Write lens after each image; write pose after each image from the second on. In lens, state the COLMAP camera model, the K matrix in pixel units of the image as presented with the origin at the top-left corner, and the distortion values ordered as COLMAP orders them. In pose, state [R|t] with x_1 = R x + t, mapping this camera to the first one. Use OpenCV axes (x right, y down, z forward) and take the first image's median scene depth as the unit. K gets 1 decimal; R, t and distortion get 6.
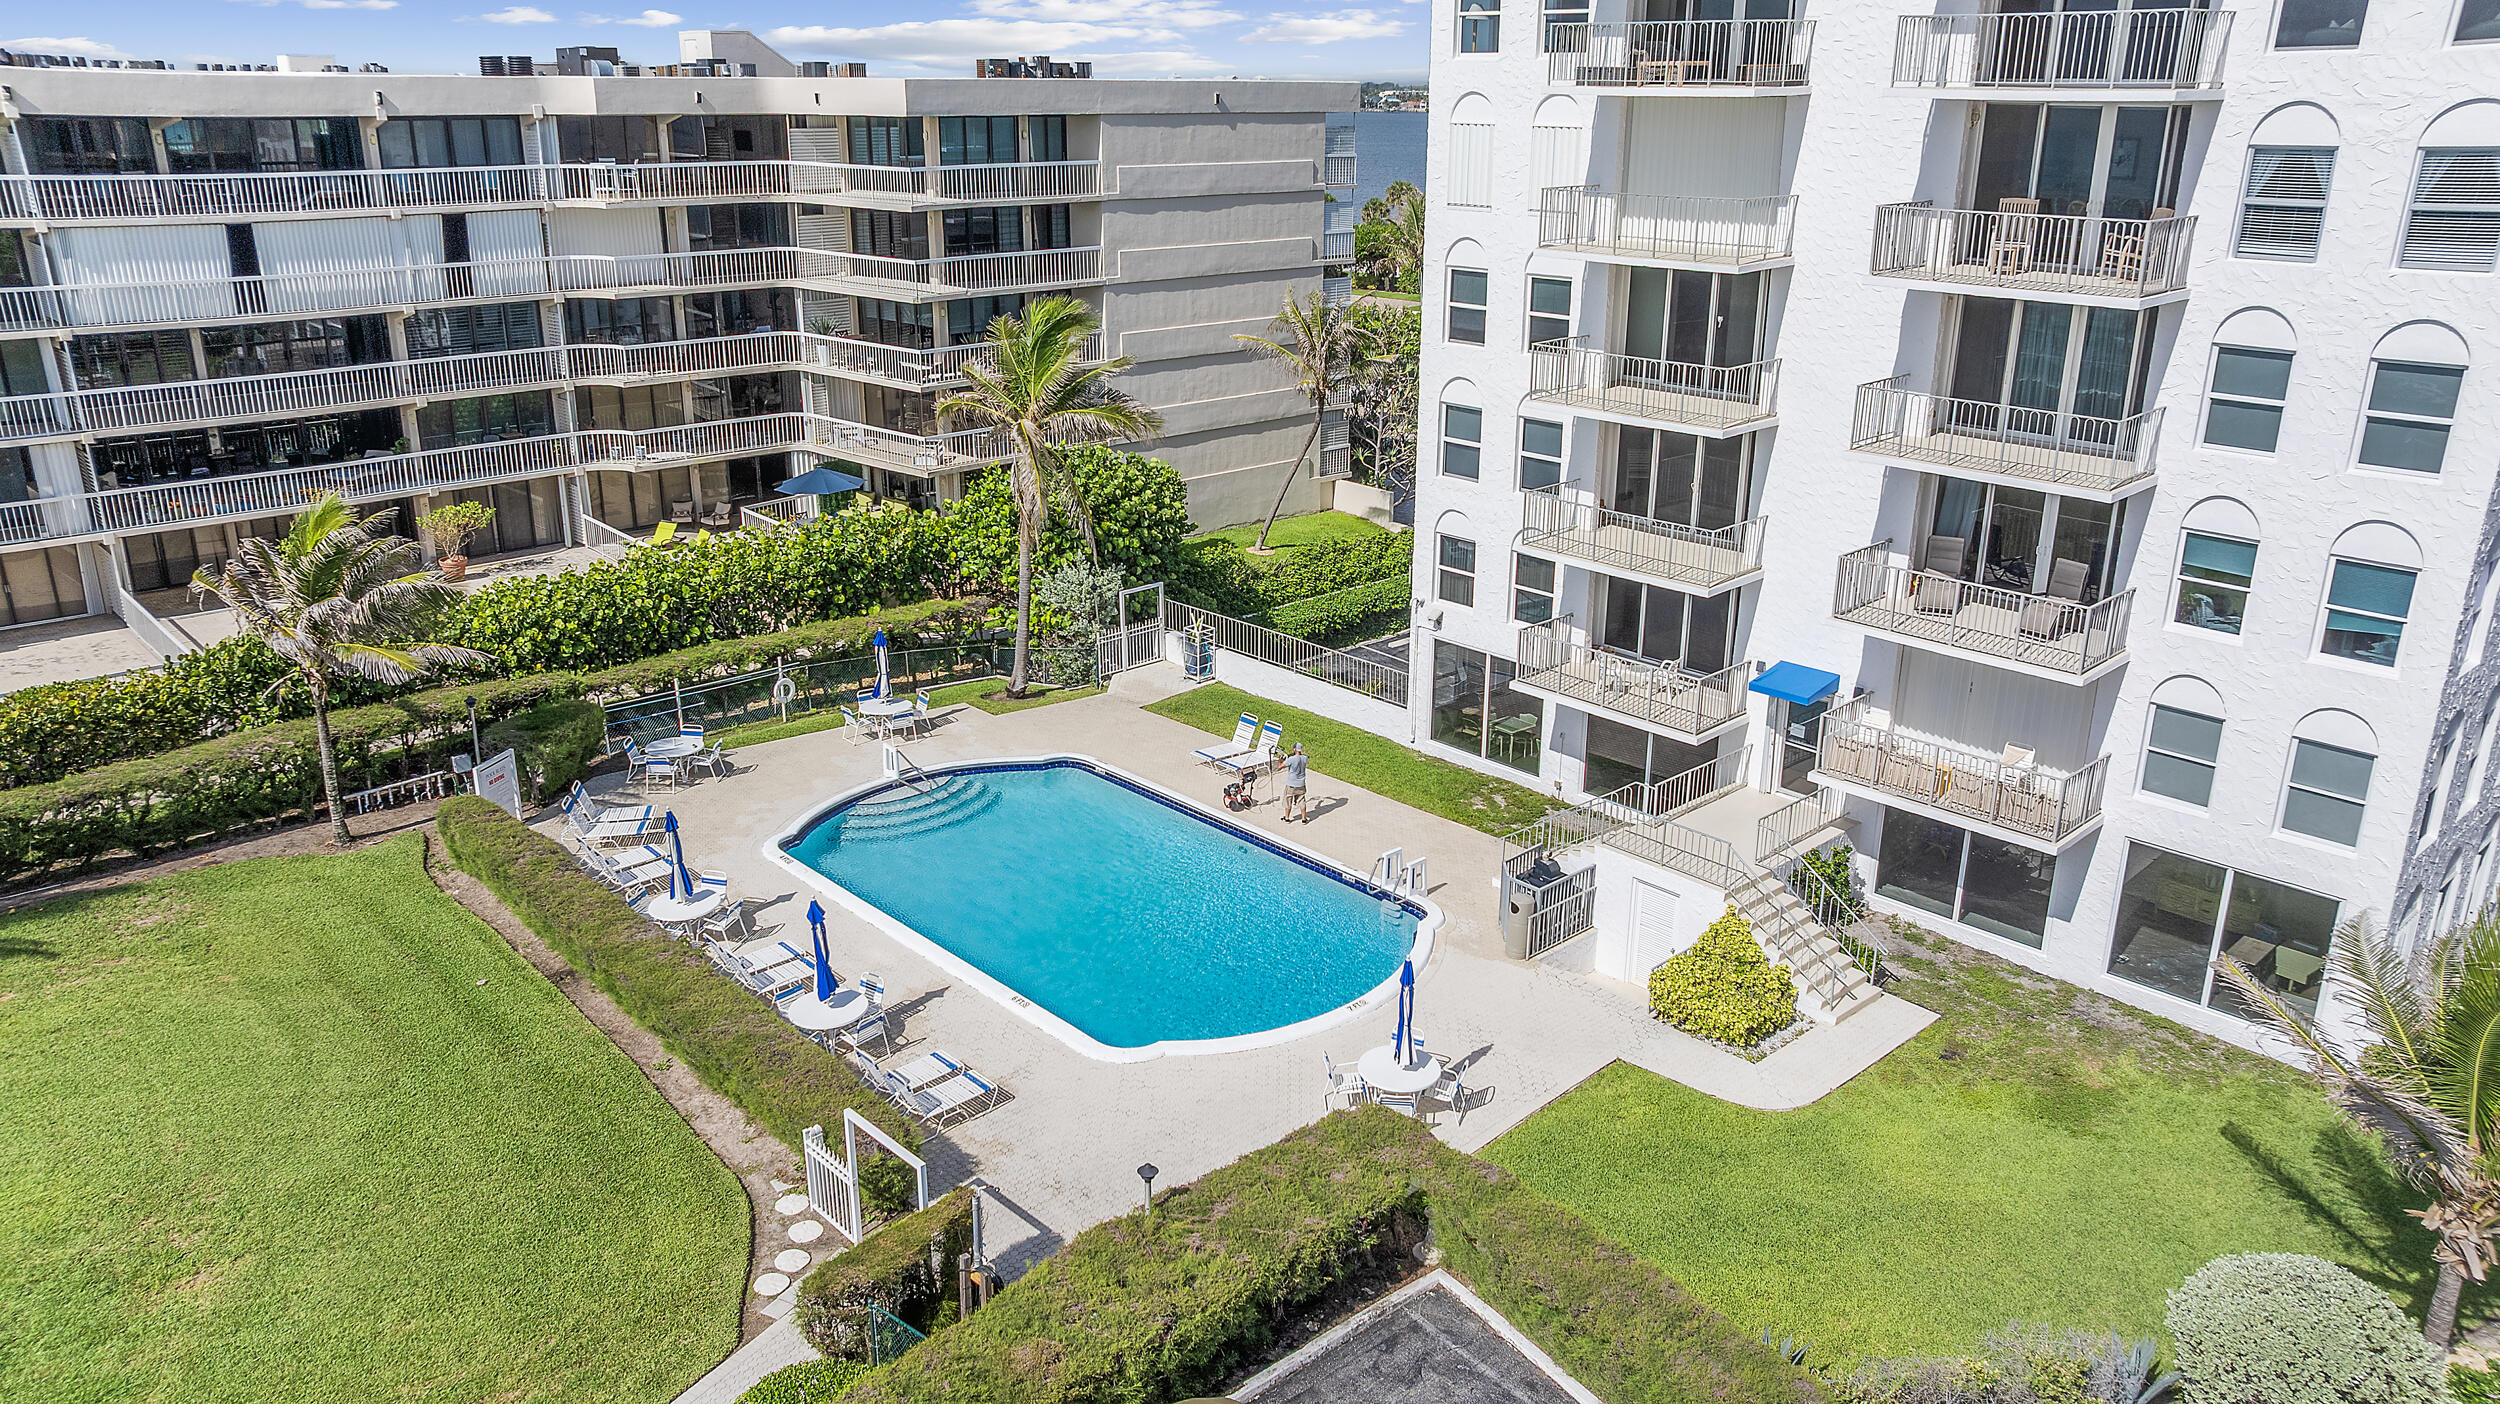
lens RADIAL K [[1760.3, 0, 1250.0], [0, 1760.3, 702.0], [0, 0, 1]] dist [-0.014586, -0.001014]
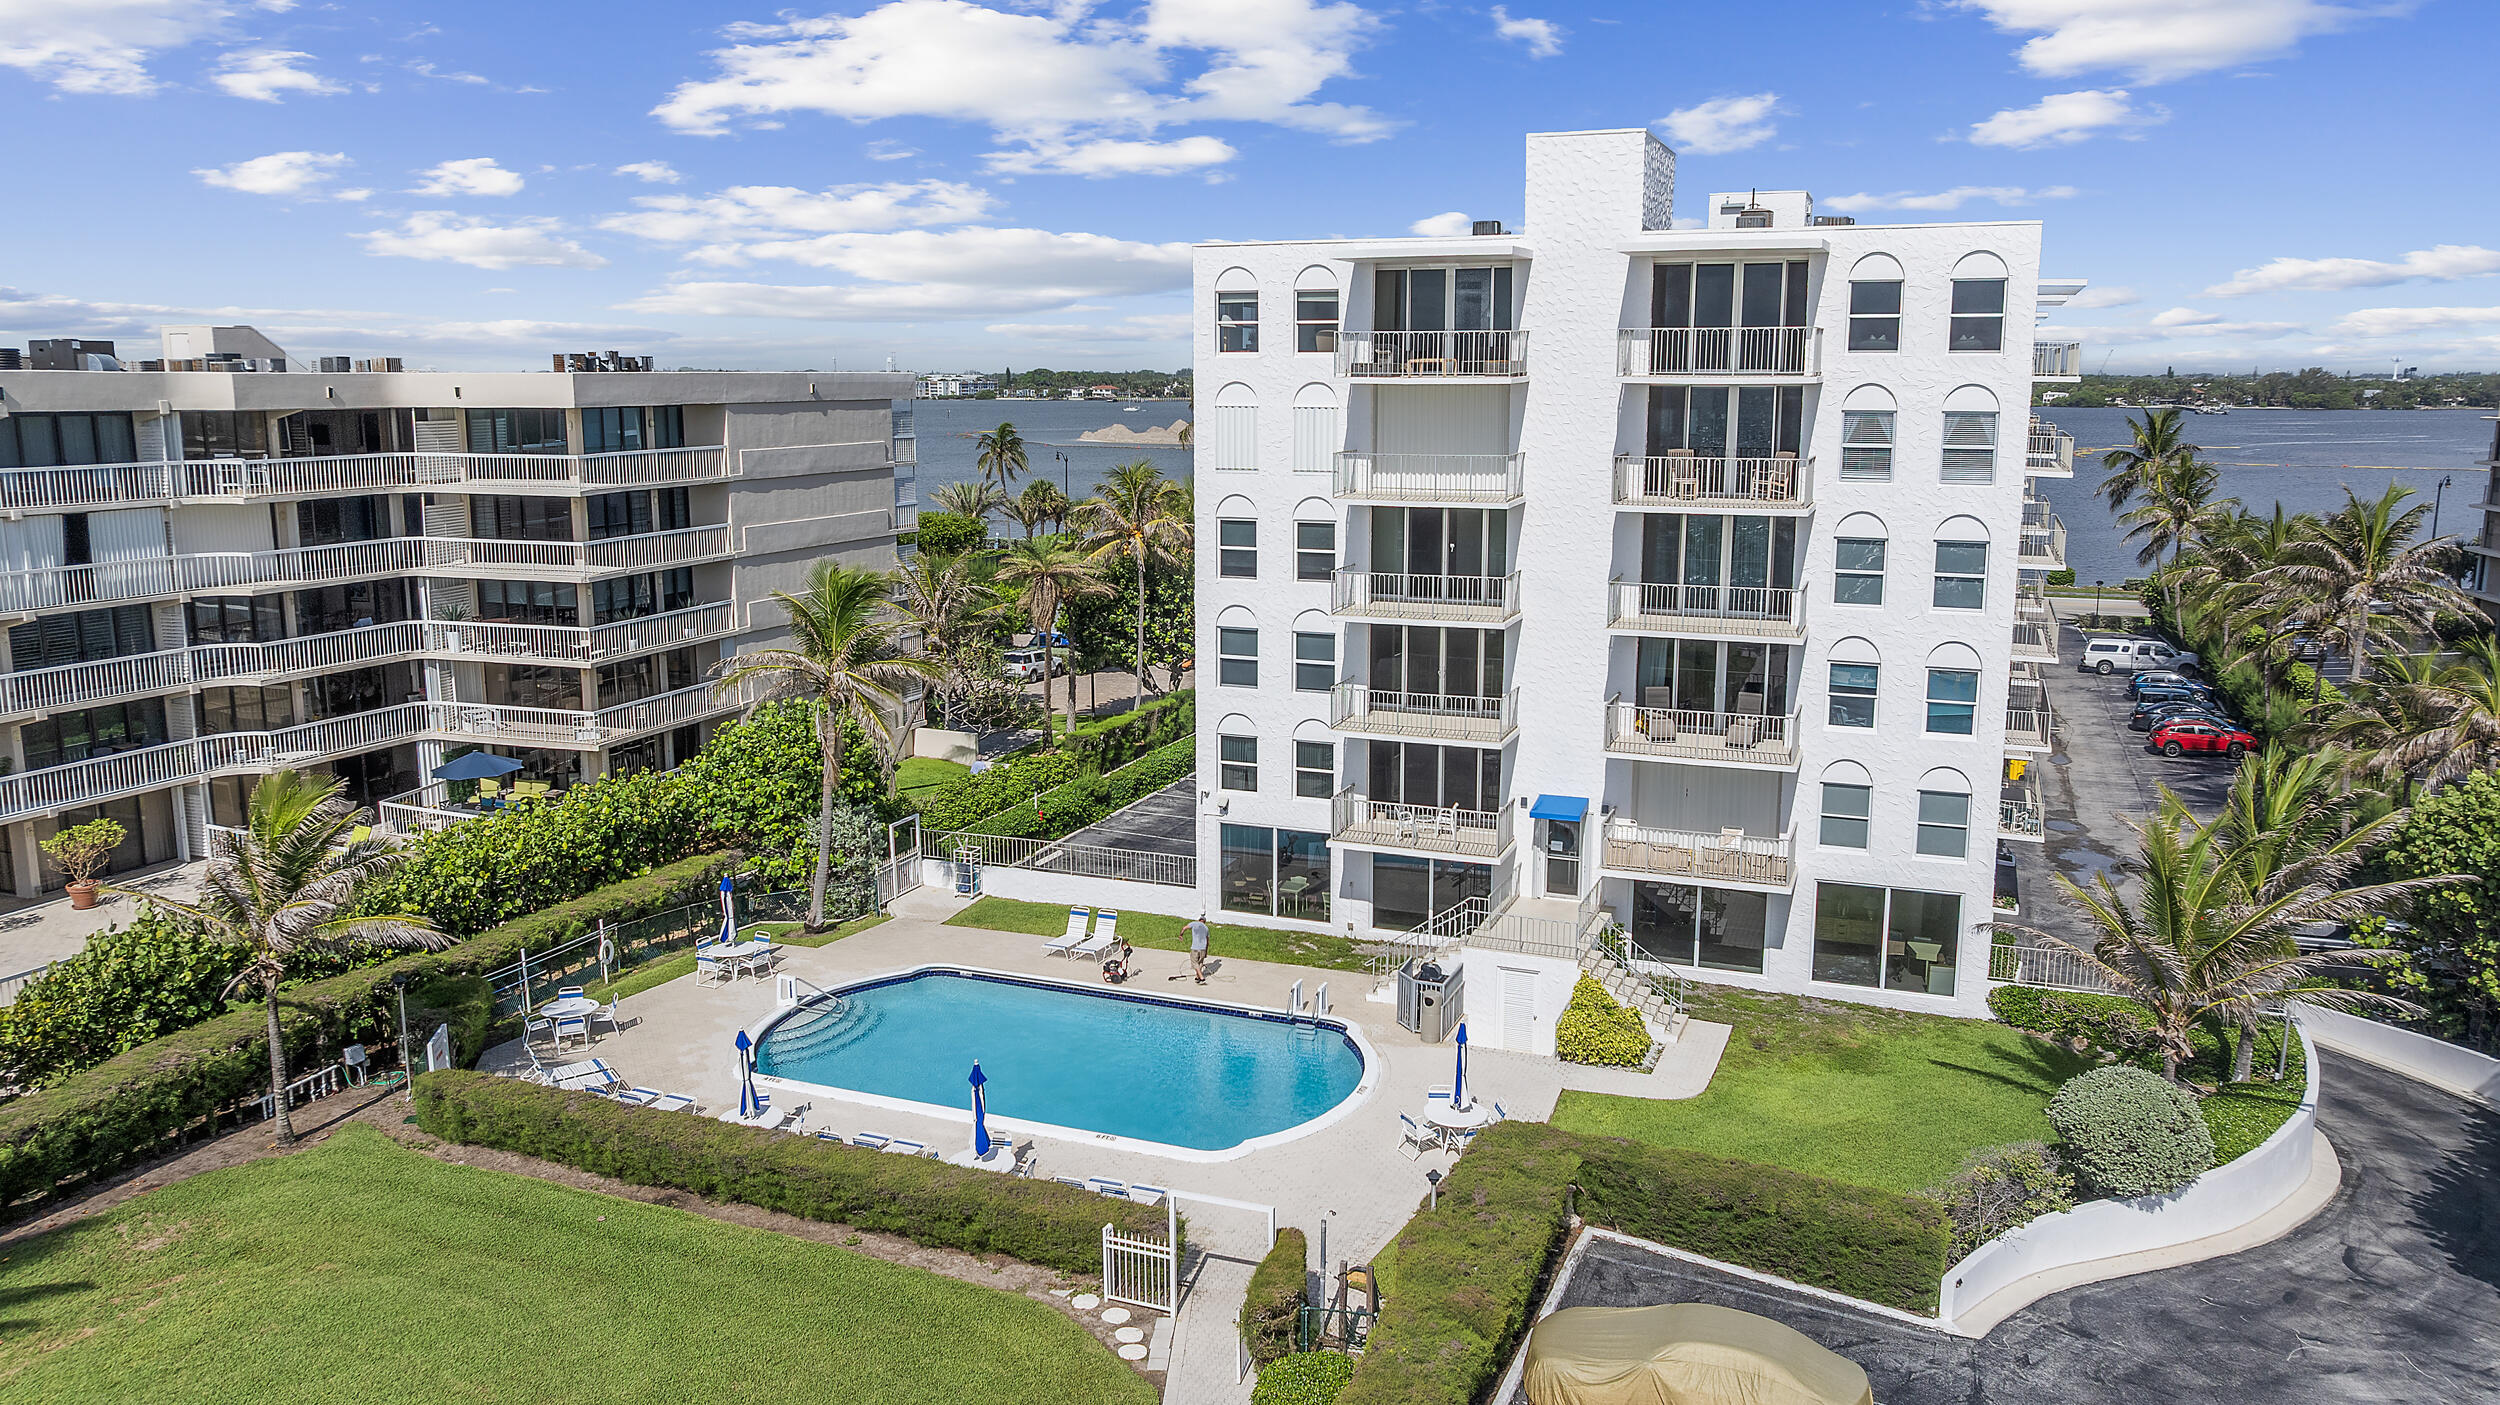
lens RADIAL K [[1765.5, 0, 1250.0], [0, 1765.5, 702.5], [0, 0, 1]] dist [-0.000627, -0.000541]
pose [[0.907283, -0.083008, 0.412247, -0.382027], [0.144494, 0.982173, -0.120240, 0.032131], [-0.394917, 0.168658, 0.903103, -0.107357]]
